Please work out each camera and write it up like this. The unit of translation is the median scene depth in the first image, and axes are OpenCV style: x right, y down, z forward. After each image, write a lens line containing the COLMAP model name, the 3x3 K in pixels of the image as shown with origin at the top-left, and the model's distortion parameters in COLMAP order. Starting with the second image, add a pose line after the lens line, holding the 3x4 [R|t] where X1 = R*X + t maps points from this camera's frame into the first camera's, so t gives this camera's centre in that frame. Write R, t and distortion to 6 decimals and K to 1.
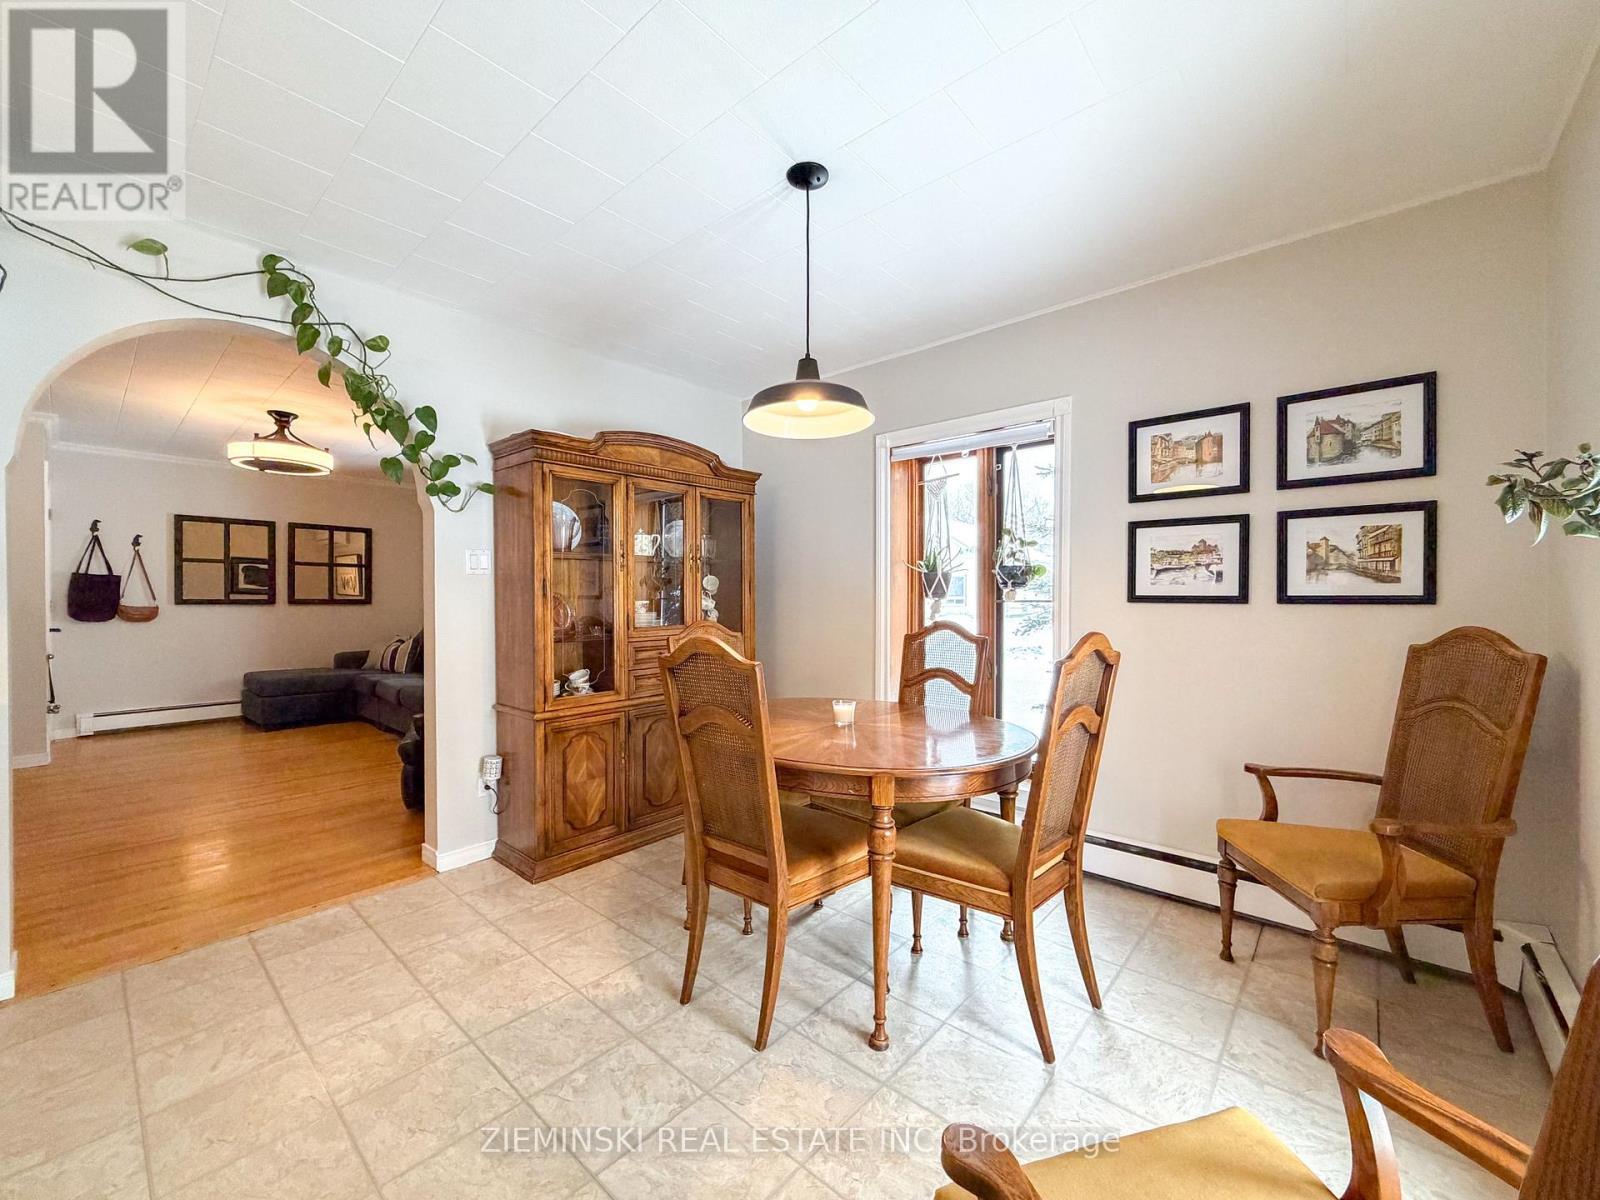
lens RADIAL K [[641.5, 0, 800.0], [0, 641.5, 600.0], [0, 0, 1]] dist [-0.000253, -0.000218]
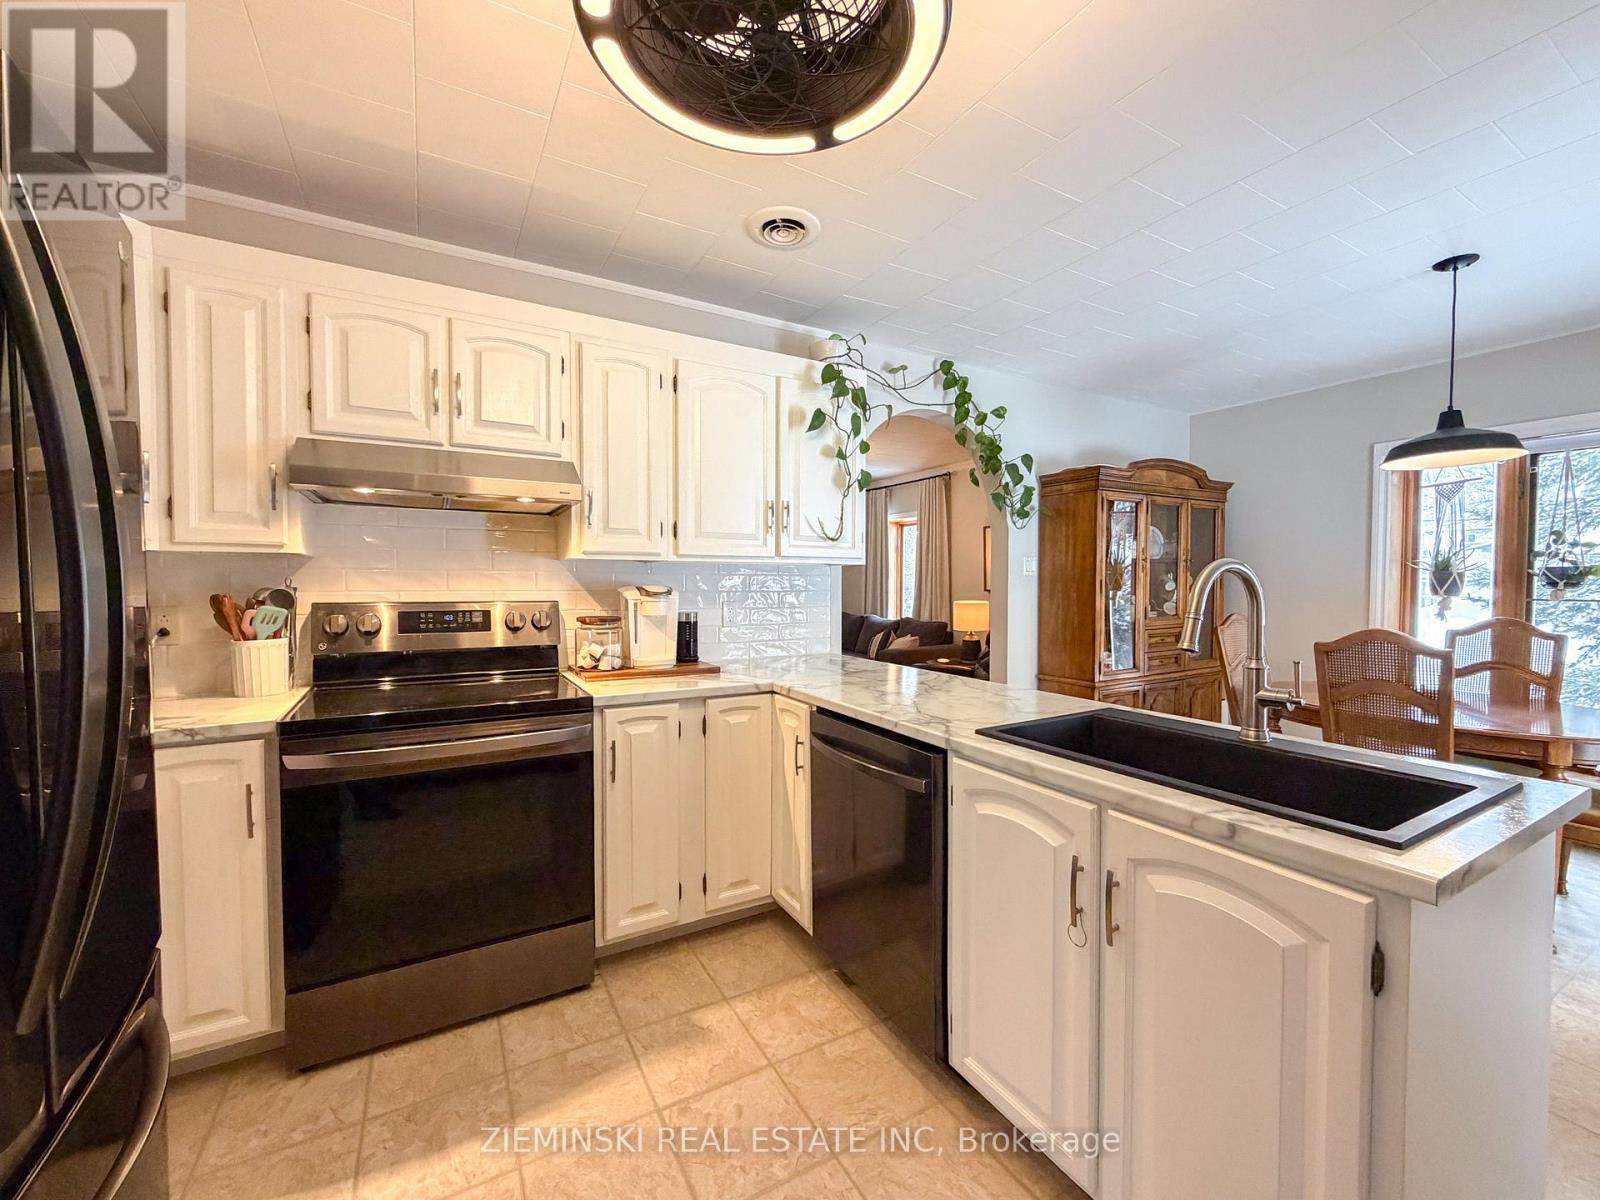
lens RADIAL K [[645.5, 0, 800.0], [0, 645.5, 600.0], [0, 0, 1]] dist [0.001605, 0.000205]
pose [[0.946792, 0.011559, -0.321640, -0.657989], [-0.003911, 0.999694, 0.024416, -0.025813], [0.321824, -0.021859, 0.946547, -0.518761]]
